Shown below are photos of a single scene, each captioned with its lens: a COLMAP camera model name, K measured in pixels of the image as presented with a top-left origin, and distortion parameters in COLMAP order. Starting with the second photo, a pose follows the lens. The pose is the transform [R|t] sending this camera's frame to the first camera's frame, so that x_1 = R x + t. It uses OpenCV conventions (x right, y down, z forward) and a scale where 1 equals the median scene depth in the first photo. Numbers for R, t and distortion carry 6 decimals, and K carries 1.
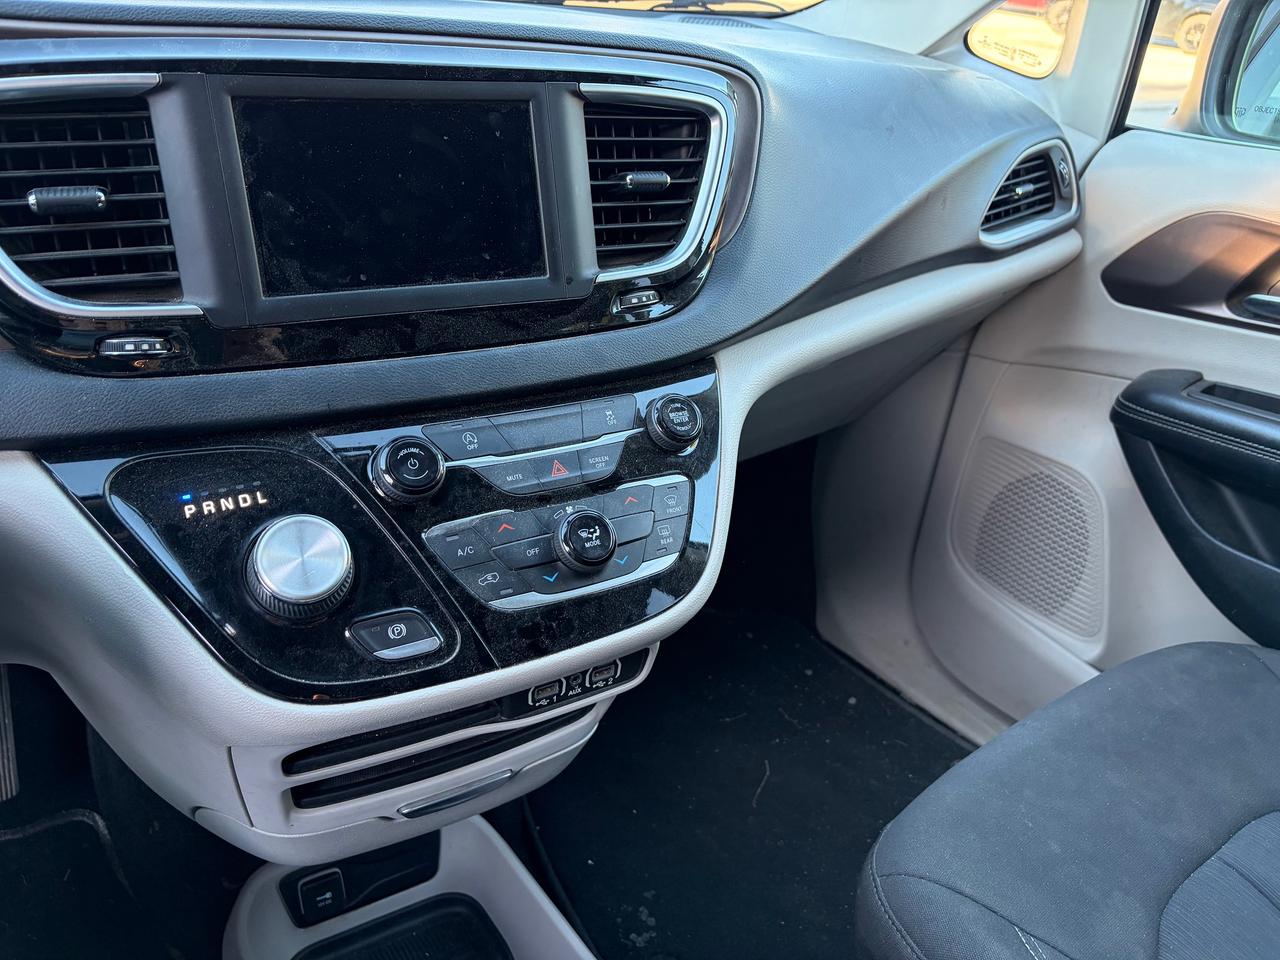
lens RADIAL K [[987.1, 0, 640.0], [0, 987.1, 480.0], [0, 0, 1]] dist [0.025992, -0.000047]
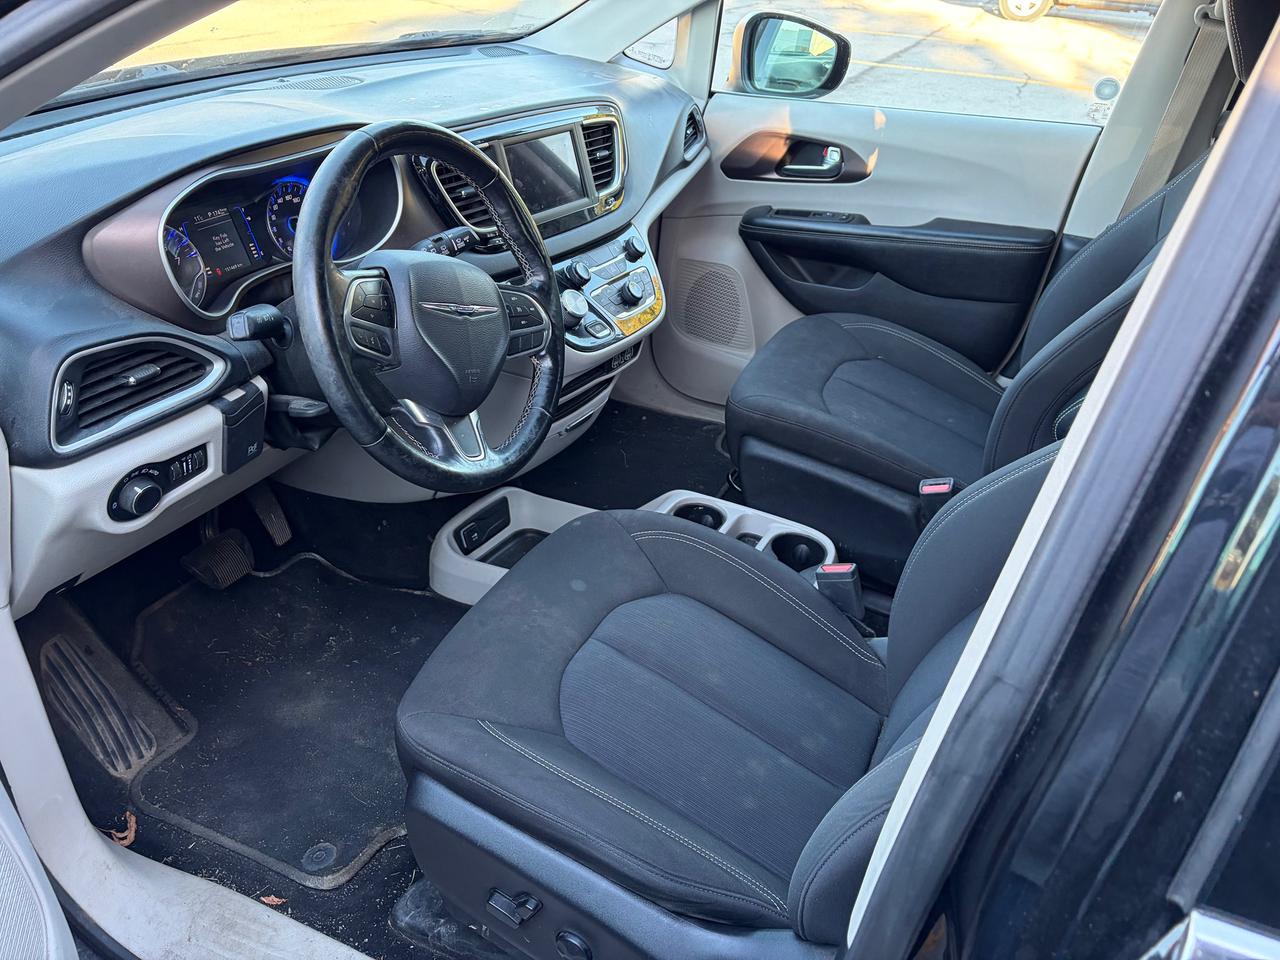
lens RADIAL K [[987.1, 0, 640.0], [0, 987.1, 480.0], [0, 0, 1]] dist [0.025992, -0.000047]
pose [[0.872247, -0.269112, 0.408368, -1.363771], [0.237912, 0.963019, 0.126459, 0.237918], [-0.427298, -0.013148, 0.904015, -1.566517]]
